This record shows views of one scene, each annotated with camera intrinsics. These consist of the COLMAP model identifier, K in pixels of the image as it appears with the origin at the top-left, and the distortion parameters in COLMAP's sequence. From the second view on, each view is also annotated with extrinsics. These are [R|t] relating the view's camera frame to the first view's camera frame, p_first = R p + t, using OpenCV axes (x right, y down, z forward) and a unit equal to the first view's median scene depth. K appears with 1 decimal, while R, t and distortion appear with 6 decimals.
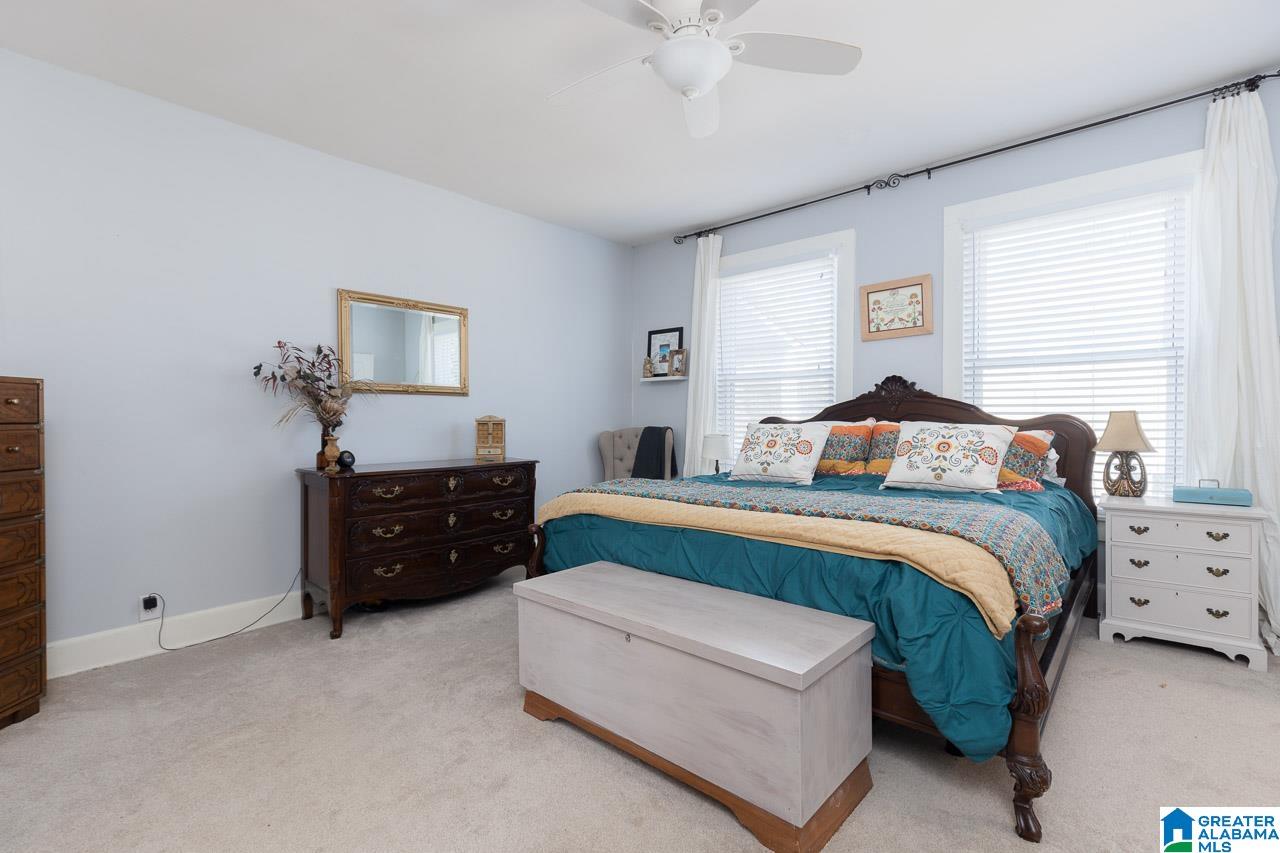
lens RADIAL K [[573.3, 0, 638.5], [0, 573.3, 422.4], [0, 0, 1]] dist [0.001171, -0.000483]
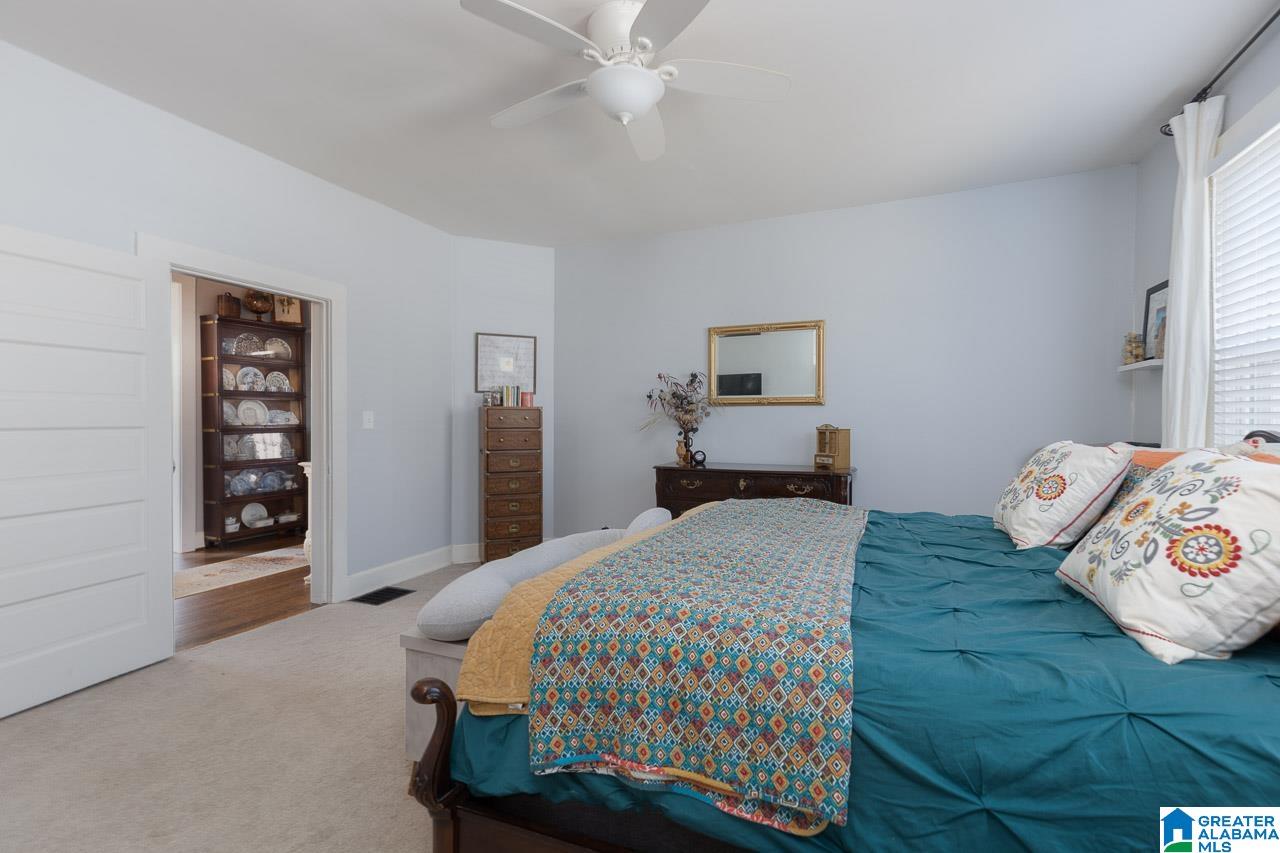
lens RADIAL K [[573.3, 0, 636.5], [0, 573.3, 425.5], [0, 0, 1]] dist [0.001171, -0.000483]
pose [[0.308691, 0.008491, -0.951124, 0.648273], [-0.010400, 0.999931, 0.005552, -0.013656], [0.951105, 0.008178, 0.308758, 0.415993]]
